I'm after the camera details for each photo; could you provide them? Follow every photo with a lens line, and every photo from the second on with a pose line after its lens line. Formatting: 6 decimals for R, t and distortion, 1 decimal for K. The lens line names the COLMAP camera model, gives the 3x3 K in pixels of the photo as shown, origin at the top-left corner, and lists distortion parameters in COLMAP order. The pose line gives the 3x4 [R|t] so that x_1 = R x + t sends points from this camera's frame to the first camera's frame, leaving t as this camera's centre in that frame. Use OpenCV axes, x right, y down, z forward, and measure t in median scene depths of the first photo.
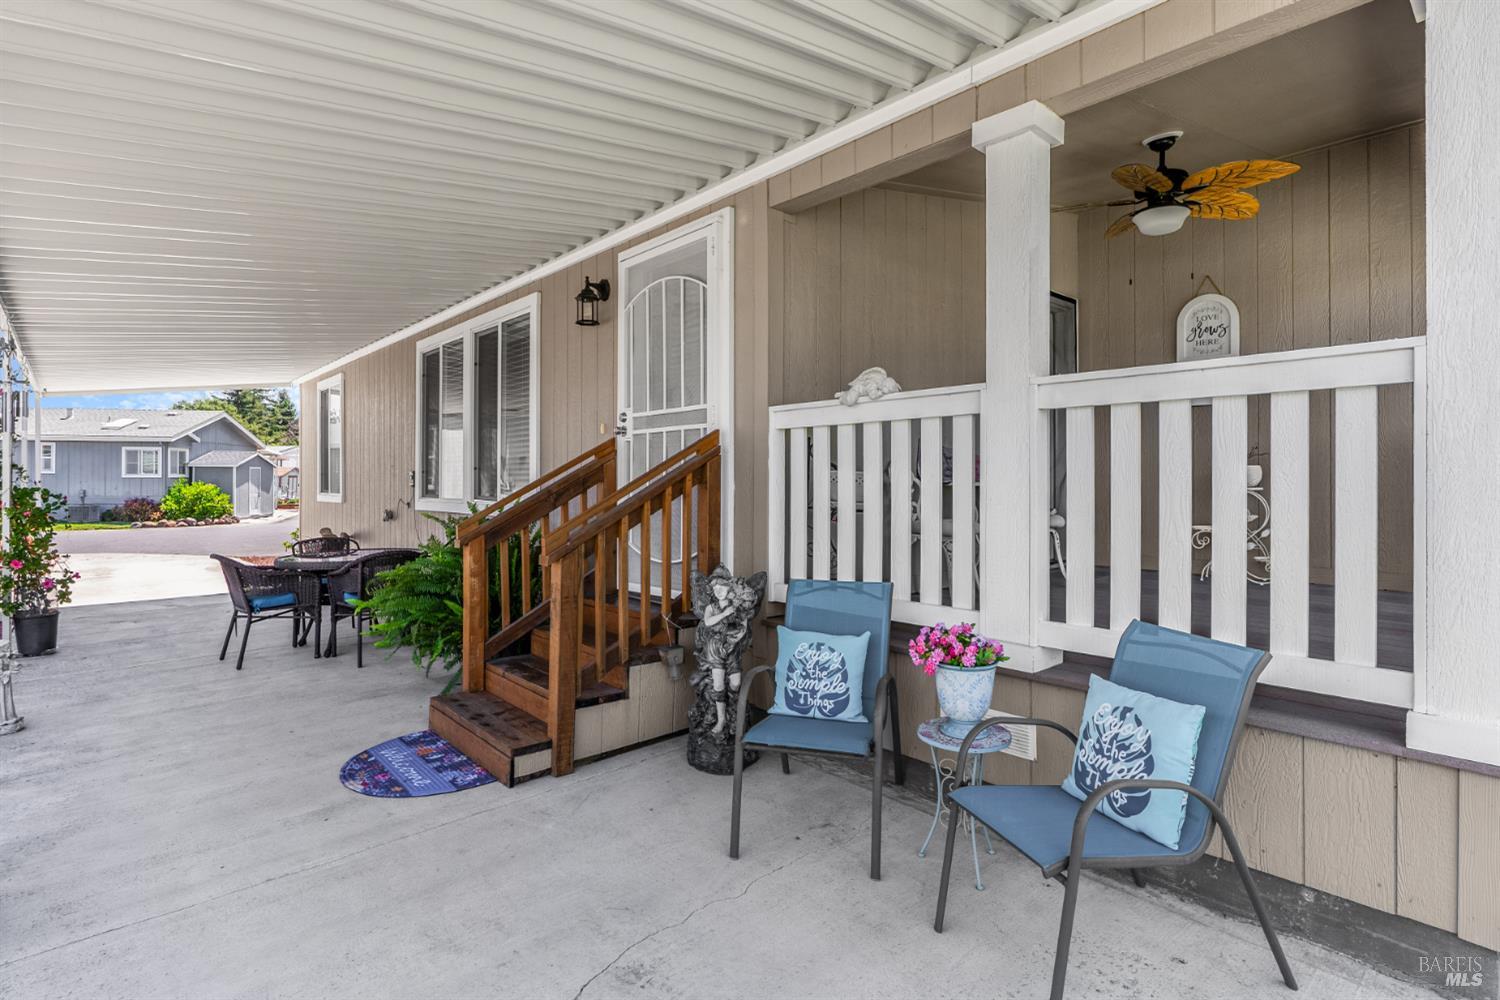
lens RADIAL K [[758.2, 0, 755.1], [0, 758.2, 475.0], [0, 0, 1]] dist [-0.004169, 0.000505]
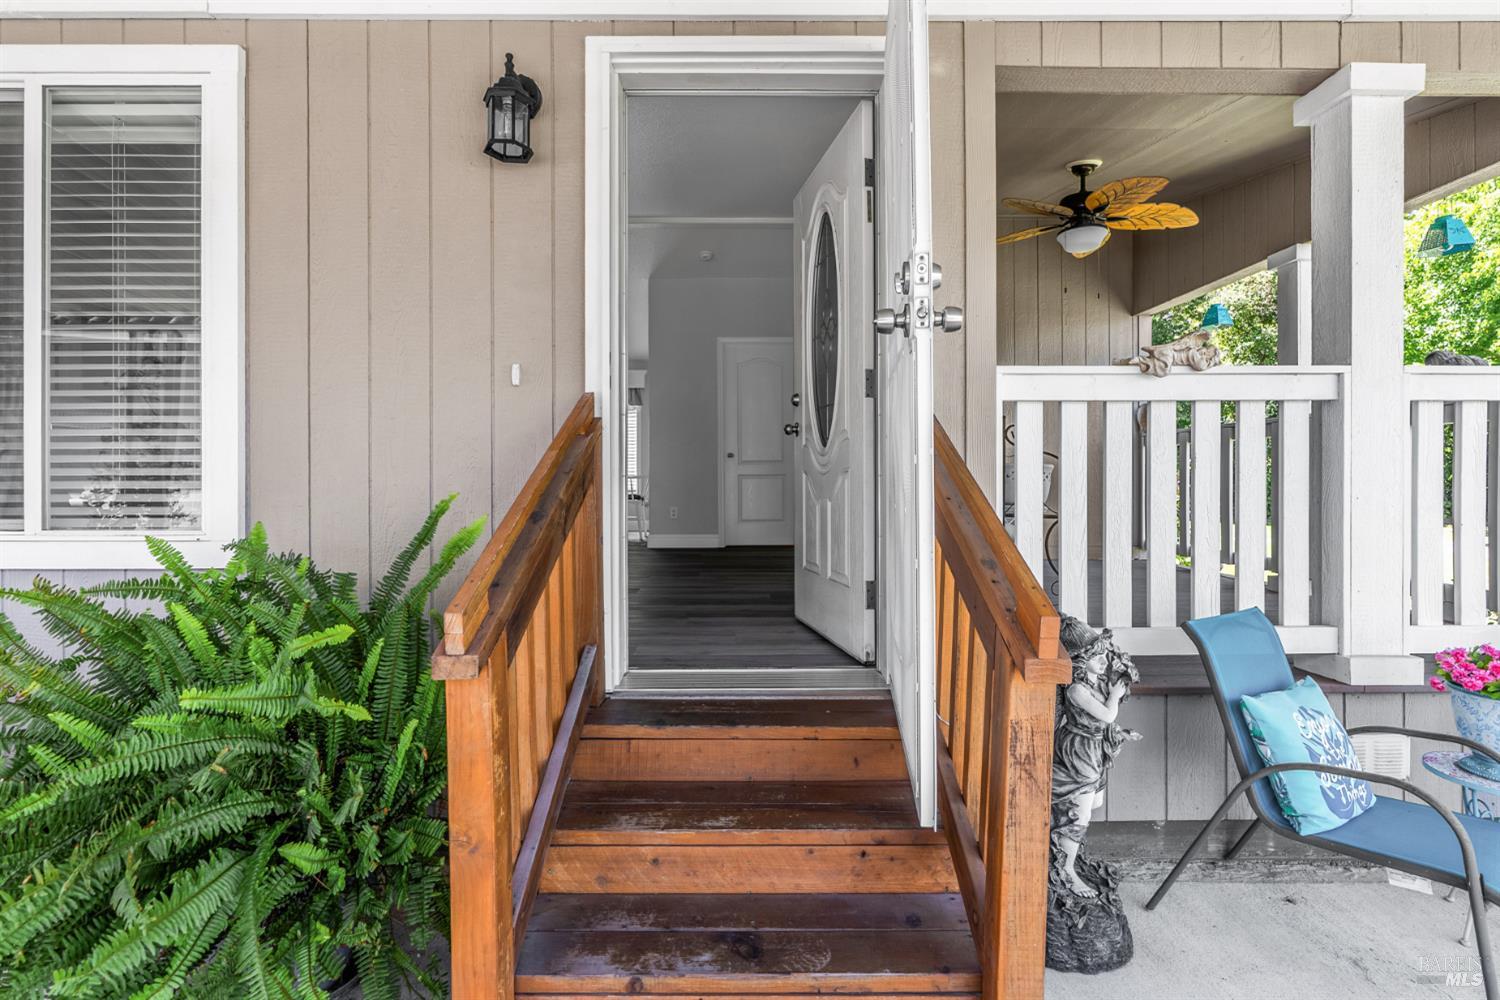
lens RADIAL K [[758.2, 0, 748.8], [0, 758.2, 469.0], [0, 0, 1]] dist [-0.004169, 0.000505]
pose [[0.660167, 0.004446, 0.751106, -0.480419], [-0.003948, 0.999989, -0.002450, 0.001543], [-0.751109, -0.001348, 0.660177, 0.564590]]
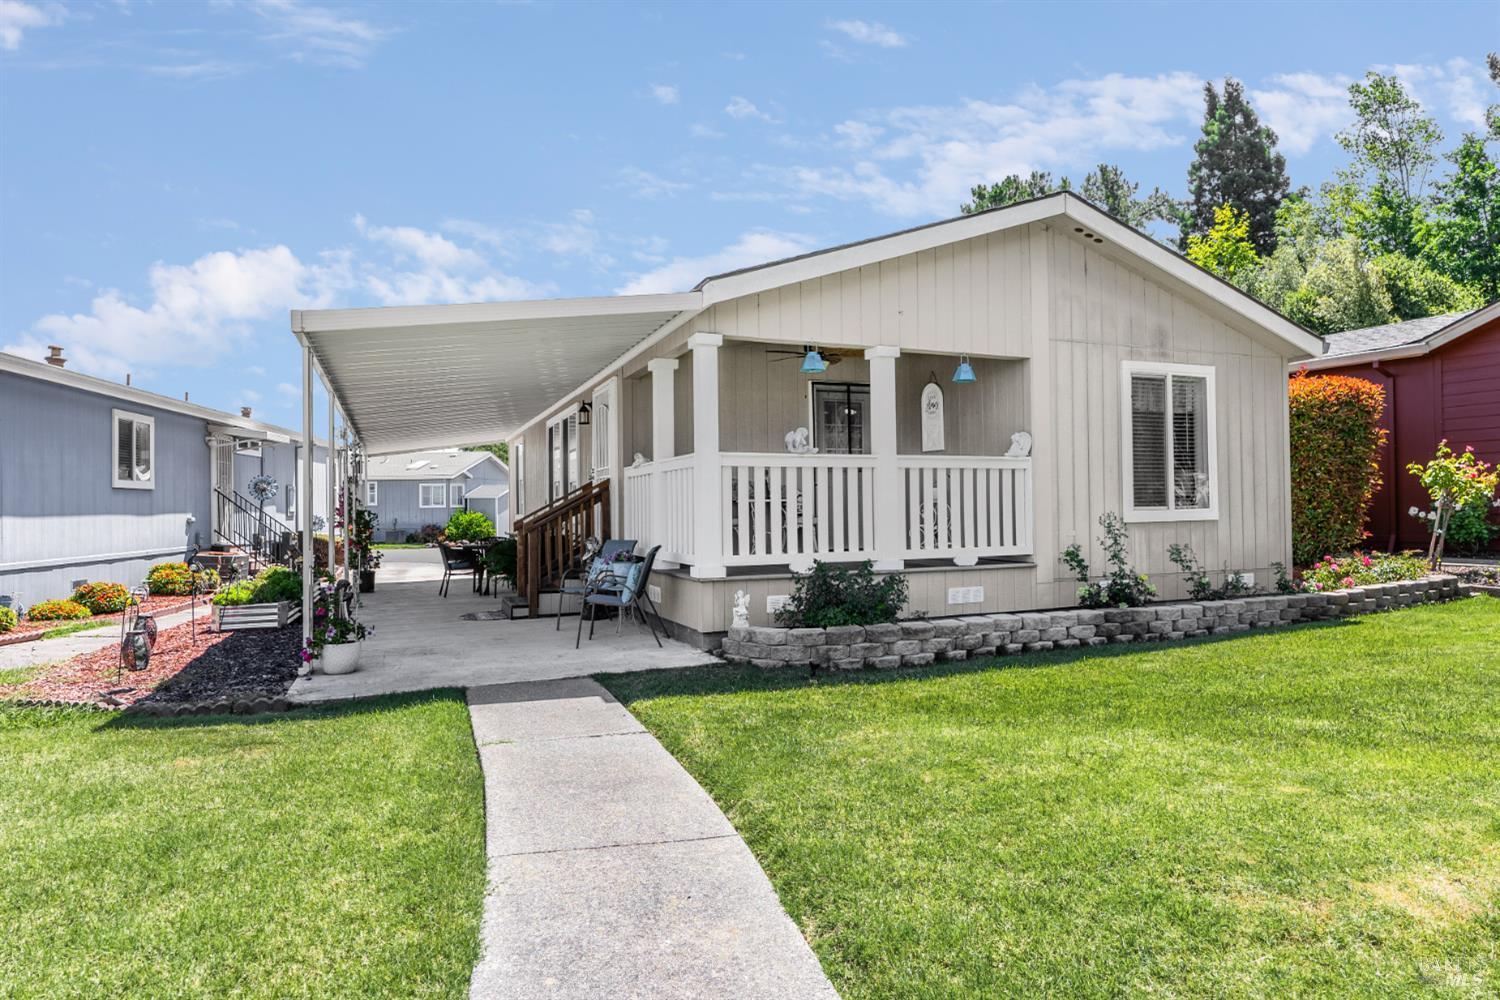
lens RADIAL K [[891.4, 0, 753.4], [0, 891.4, 494.1], [0, 0, 1]] dist [-0.008426, 0.006282]
pose [[0.939365, -0.014796, -0.342601, 1.020790], [0.011727, 0.999870, -0.011029, 0.017254], [0.342720, 0.006343, 0.939416, -1.072372]]
